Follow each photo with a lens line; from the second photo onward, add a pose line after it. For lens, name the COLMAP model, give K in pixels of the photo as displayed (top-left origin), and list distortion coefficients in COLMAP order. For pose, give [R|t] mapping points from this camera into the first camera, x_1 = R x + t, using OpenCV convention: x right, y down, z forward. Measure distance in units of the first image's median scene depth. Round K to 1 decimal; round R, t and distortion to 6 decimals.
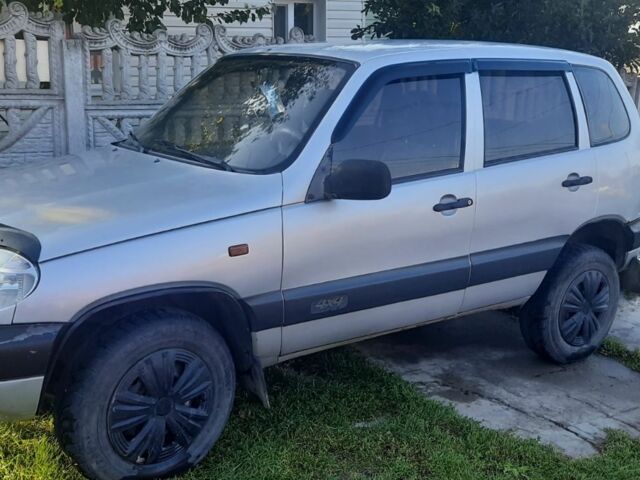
lens RADIAL K [[763.0, 0, 320.2], [0, 763.0, 255.6], [0, 0, 1]] dist [0.113621, -0.038084]
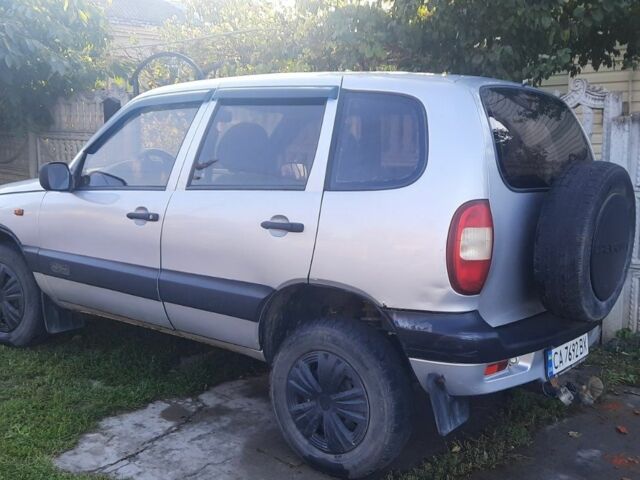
lens RADIAL K [[761.2, 0, 297.2], [0, 761.2, 239.5], [0, 0, 1]] dist [0.109820, -0.229175]
pose [[0.258613, 0.116386, -0.958944, 1.143261], [-0.252769, 0.966280, 0.049109, -0.127995], [0.932324, 0.229691, 0.279311, 0.798166]]
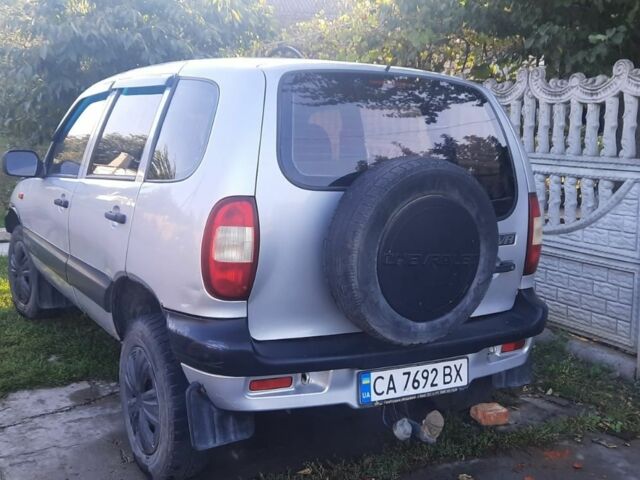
lens RADIAL K [[761.2, 0, 297.2], [0, 761.2, 239.5], [0, 0, 1]] dist [0.109820, -0.229175]
pose [[-0.108586, 0.127490, -0.985878, 1.131376], [-0.269211, 0.950912, 0.152620, -0.252103], [0.956940, 0.281981, -0.068934, 1.264089]]
